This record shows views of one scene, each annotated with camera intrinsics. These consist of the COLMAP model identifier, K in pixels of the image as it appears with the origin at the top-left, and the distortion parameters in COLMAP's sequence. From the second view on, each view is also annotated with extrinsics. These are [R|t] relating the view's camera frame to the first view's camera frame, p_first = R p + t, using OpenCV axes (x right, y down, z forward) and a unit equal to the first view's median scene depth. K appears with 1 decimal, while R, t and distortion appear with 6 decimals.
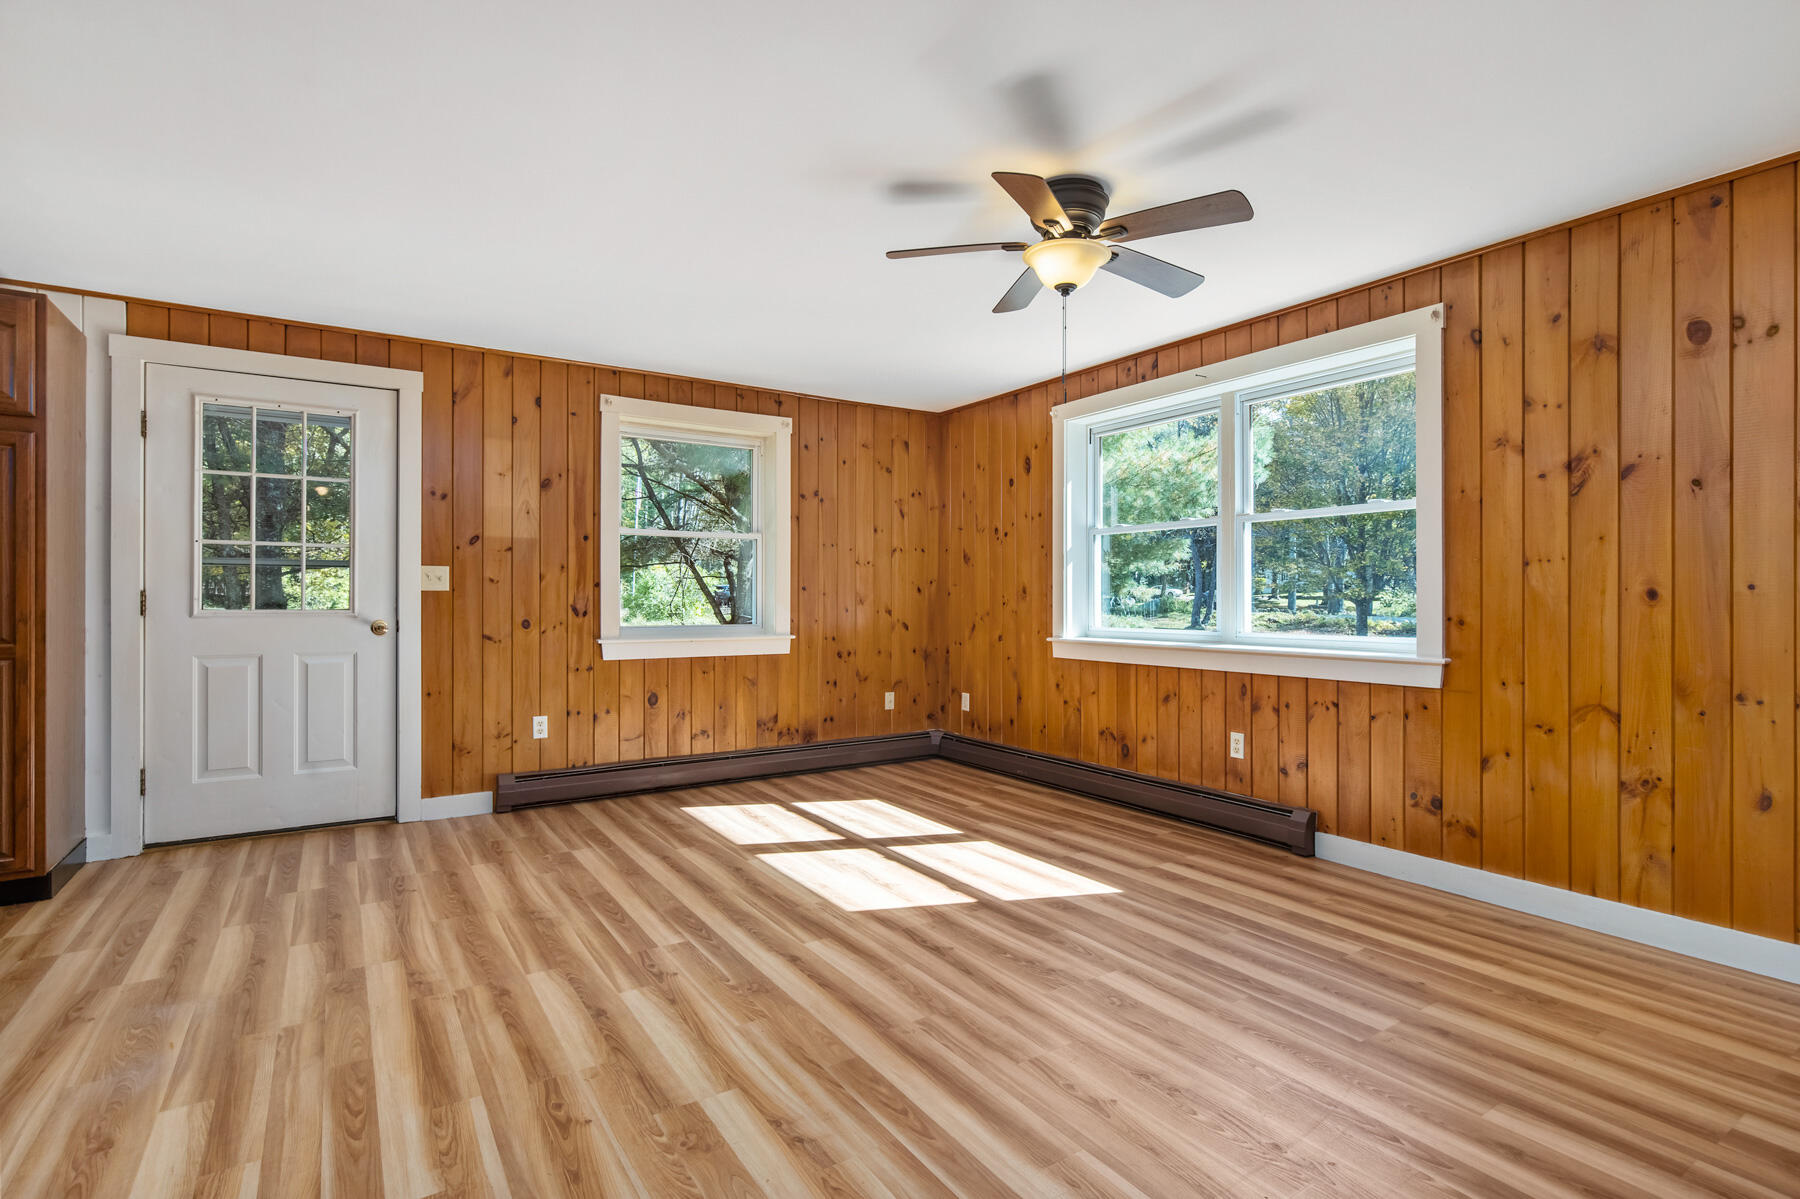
lens RADIAL K [[866.0, 0, 900.0], [0, 866.0, 599.5], [0, 0, 1]] dist [0.000009, 0.000012]
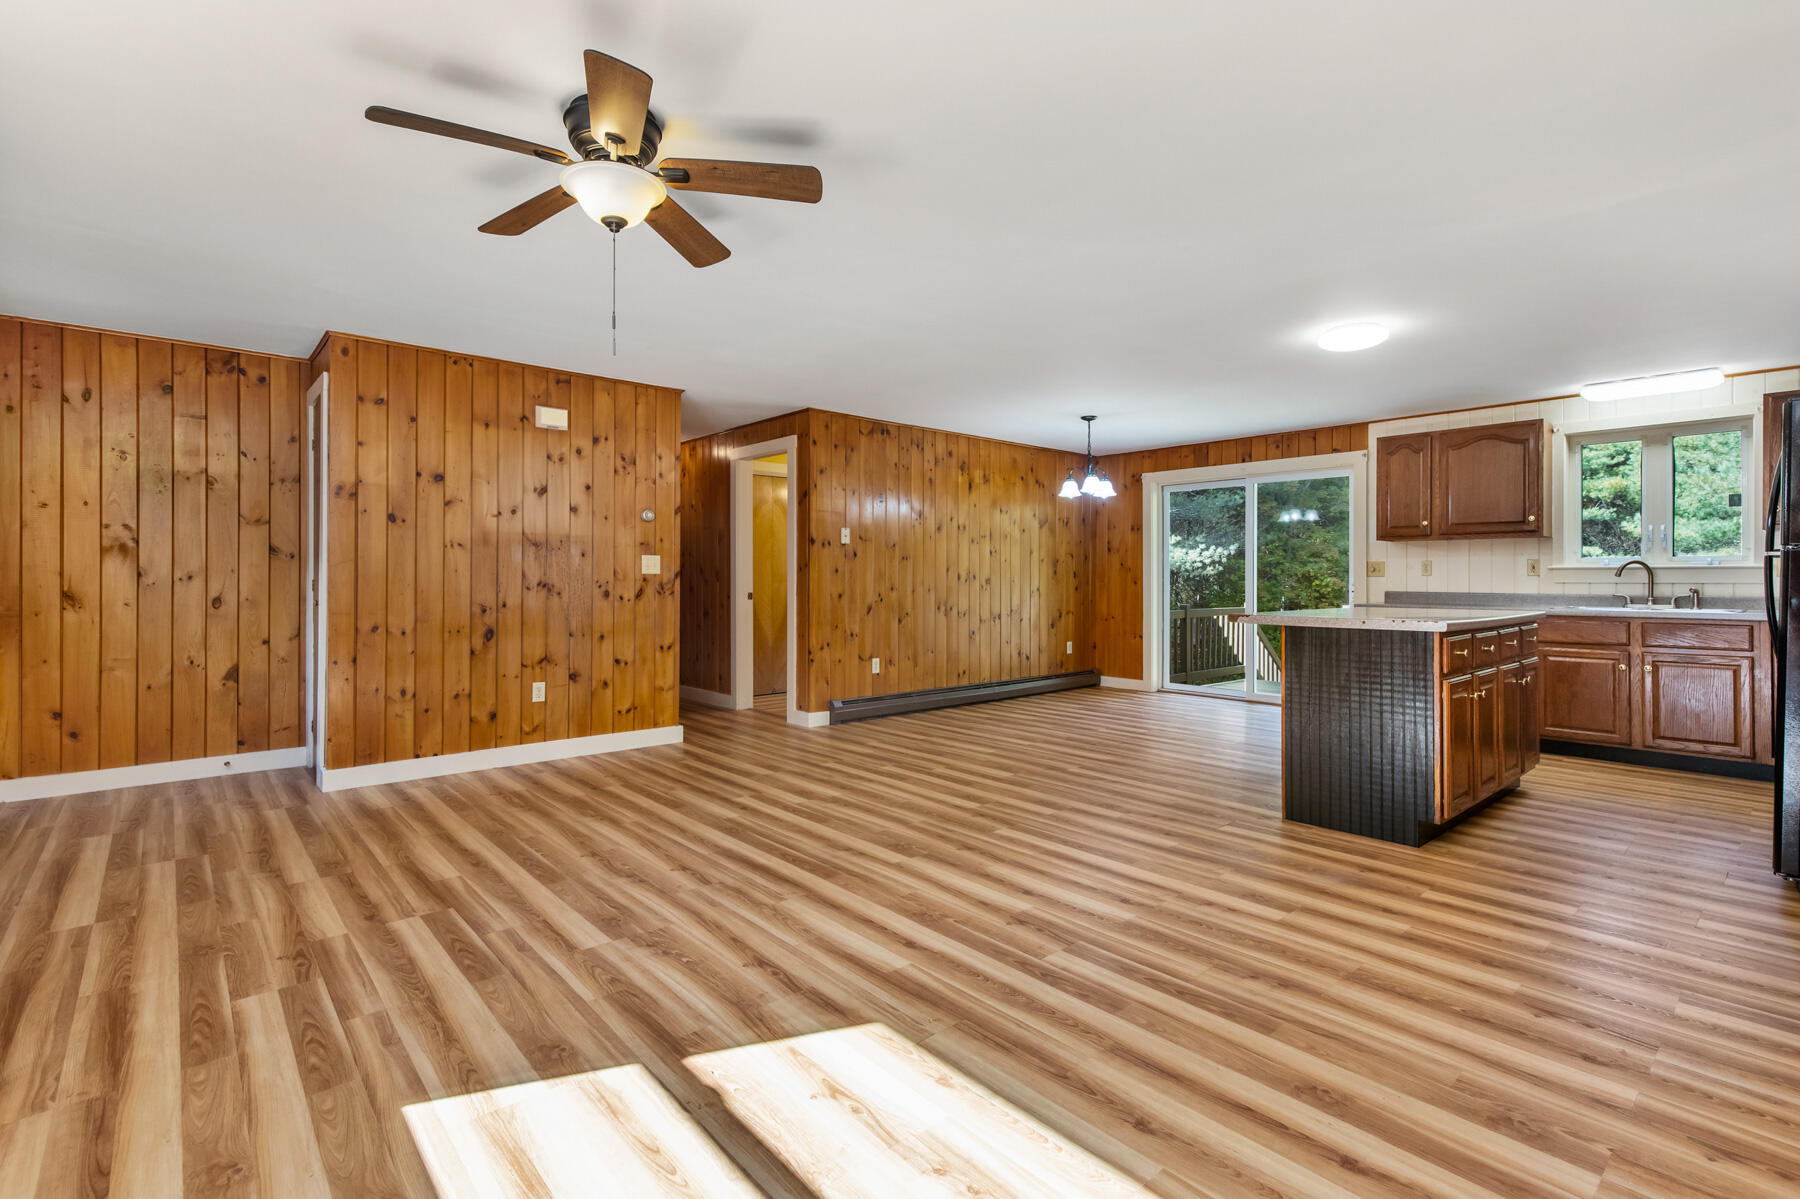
lens RADIAL K [[827.6, 0, 892.6], [0, 827.6, 574.3], [0, 0, 1]] dist [0.001436, 0.000096]
pose [[-0.990933, -0.003216, -0.134321, 0.024880], [-0.002333, 0.999975, -0.006728, 0.000399], [0.134340, -0.006354, -0.990915, 1.931358]]
